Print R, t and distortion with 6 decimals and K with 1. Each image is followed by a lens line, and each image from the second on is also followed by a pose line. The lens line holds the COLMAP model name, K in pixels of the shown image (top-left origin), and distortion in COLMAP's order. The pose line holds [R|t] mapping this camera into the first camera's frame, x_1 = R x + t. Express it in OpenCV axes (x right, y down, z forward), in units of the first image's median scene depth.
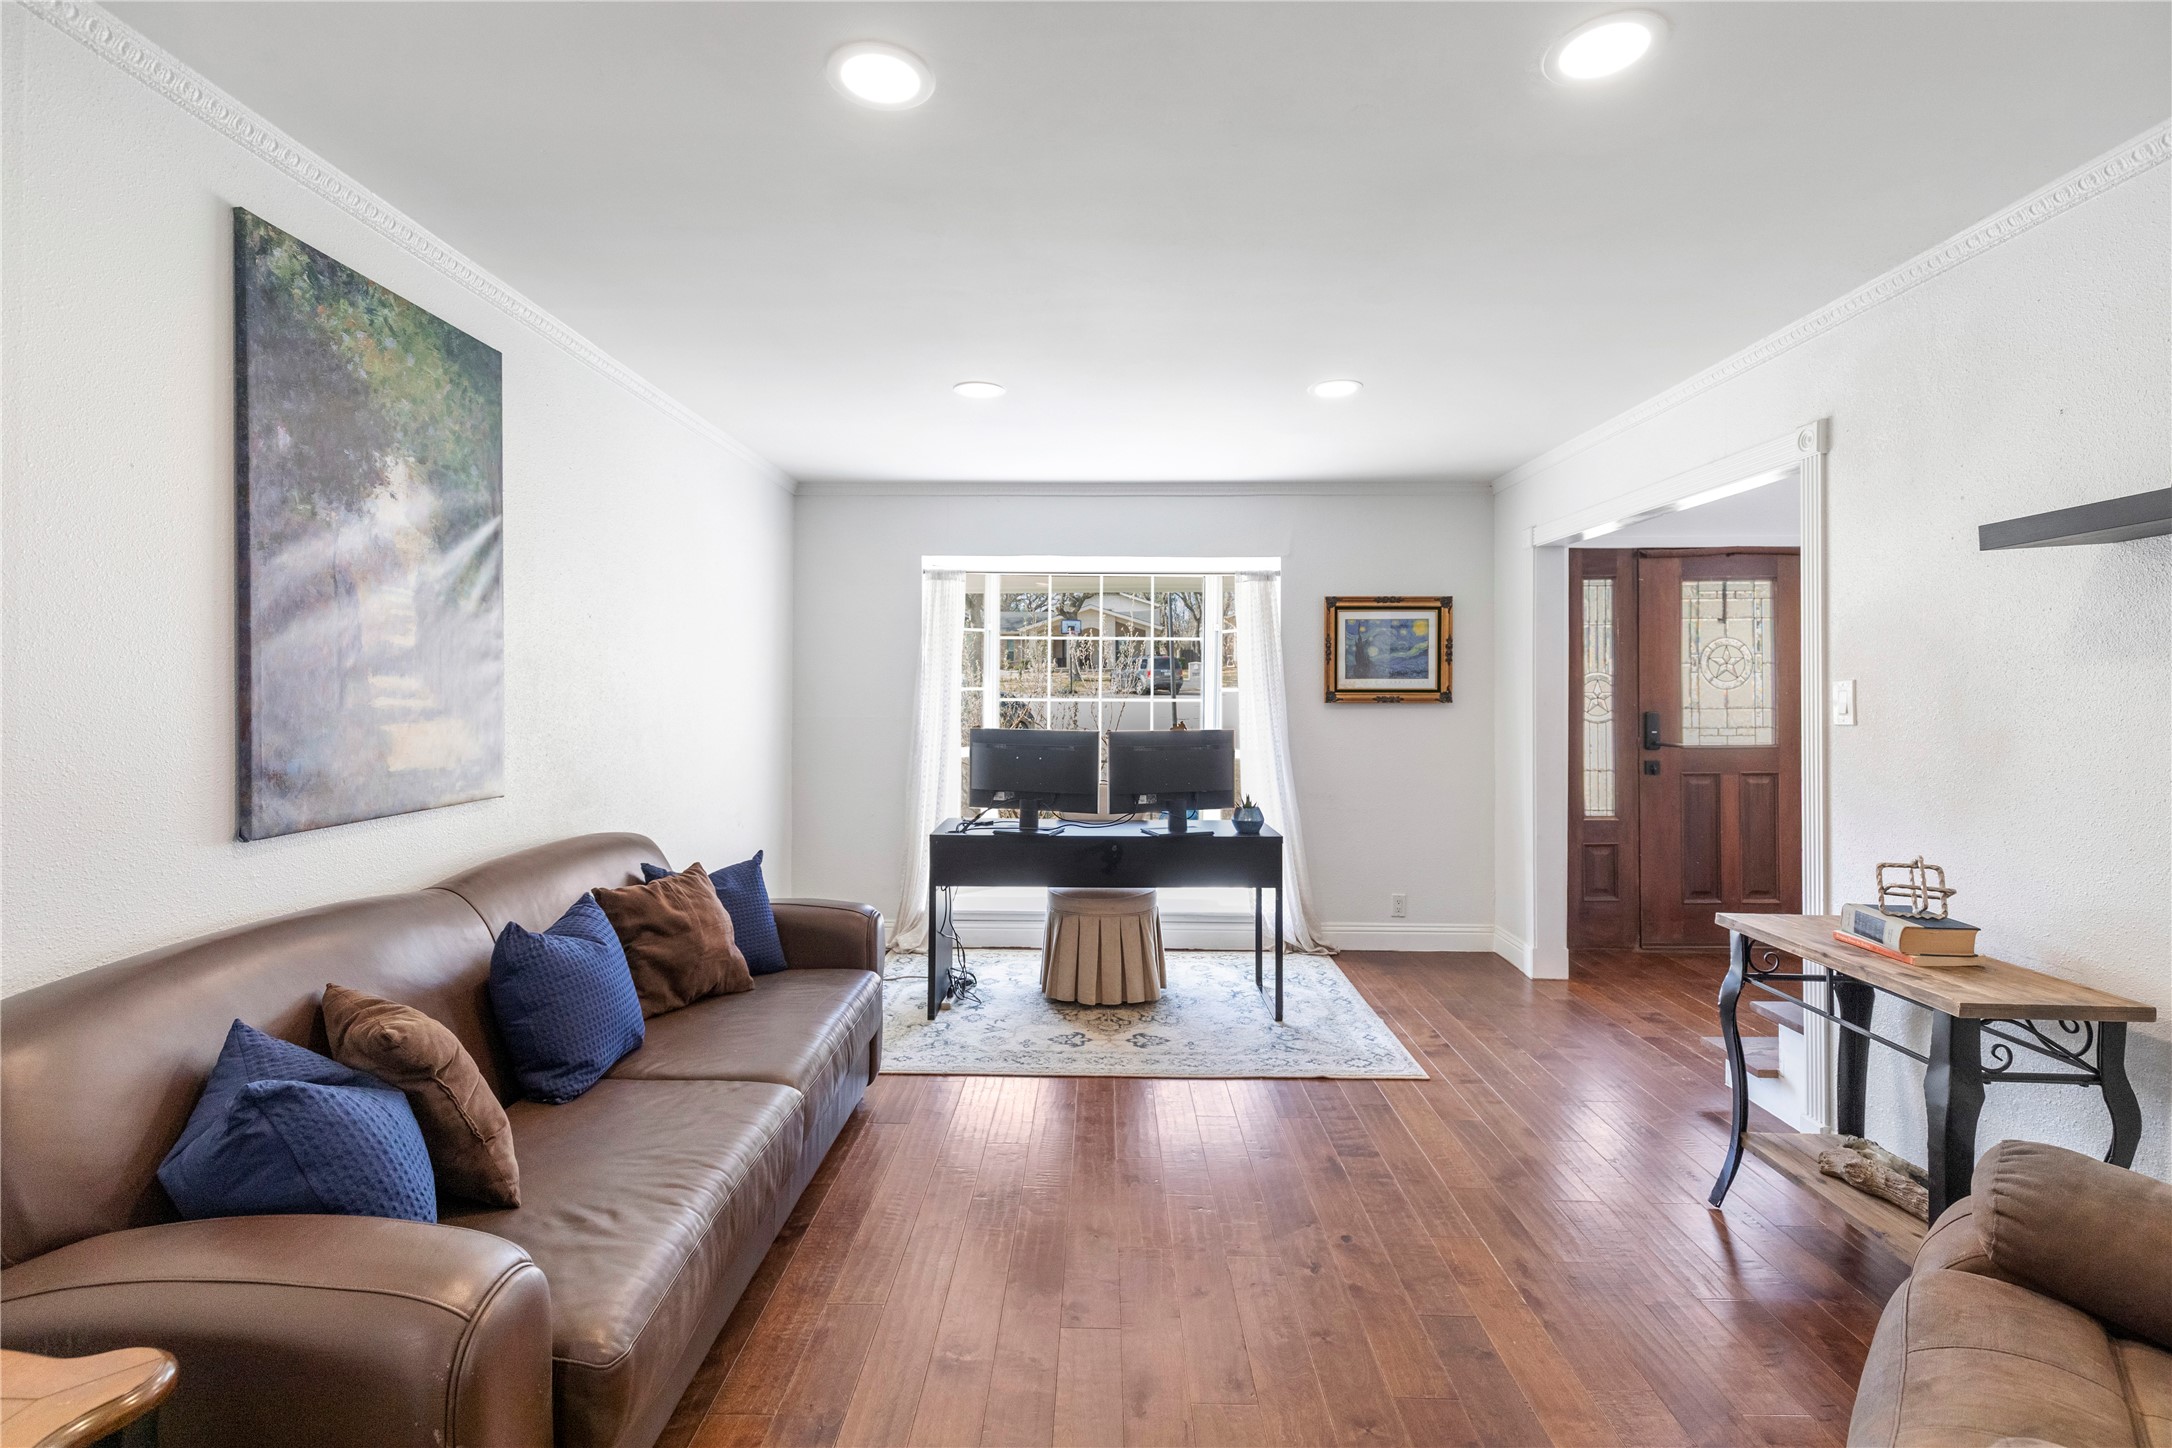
lens RADIAL K [[1001.5, 0, 1092.9], [0, 1001.5, 702.4], [0, 0, 1]] dist [-0.006217, -0.000386]
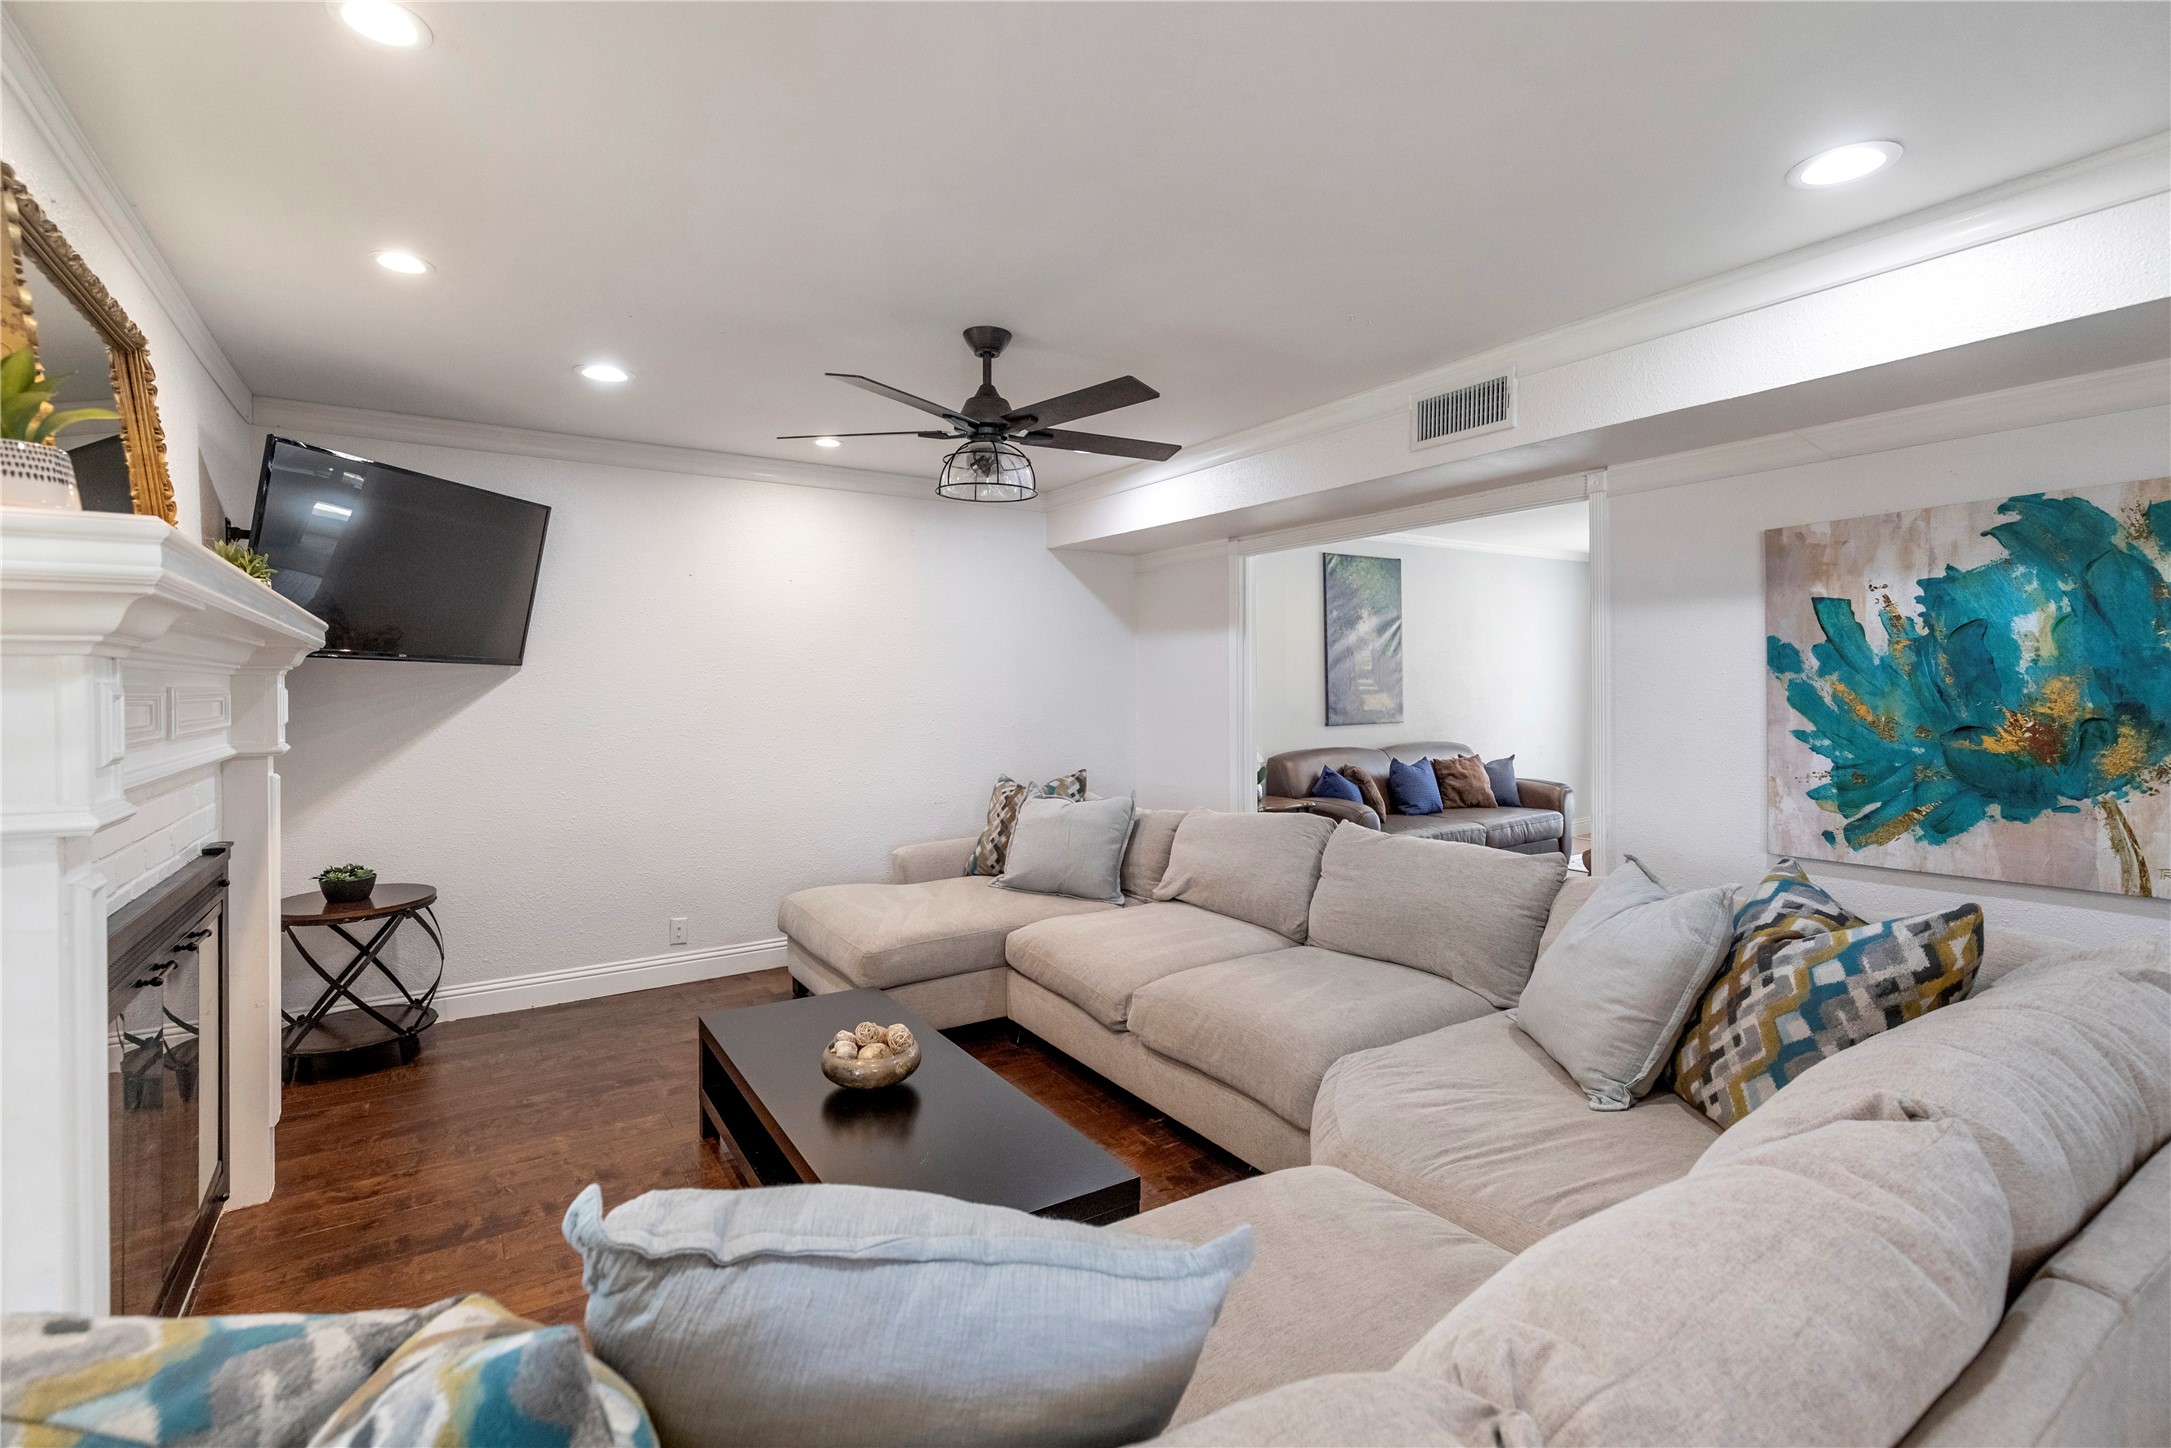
lens RADIAL K [[1001.0, 0, 1091.1], [0, 1001.0, 704.2], [0, 0, 1]] dist [-0.006217, -0.000386]
pose [[0.586944, 0.004261, -0.809616, 1.329643], [0.009591, 0.999879, 0.012216, 0.004341], [0.809571, -0.014935, 0.586832, -1.528915]]
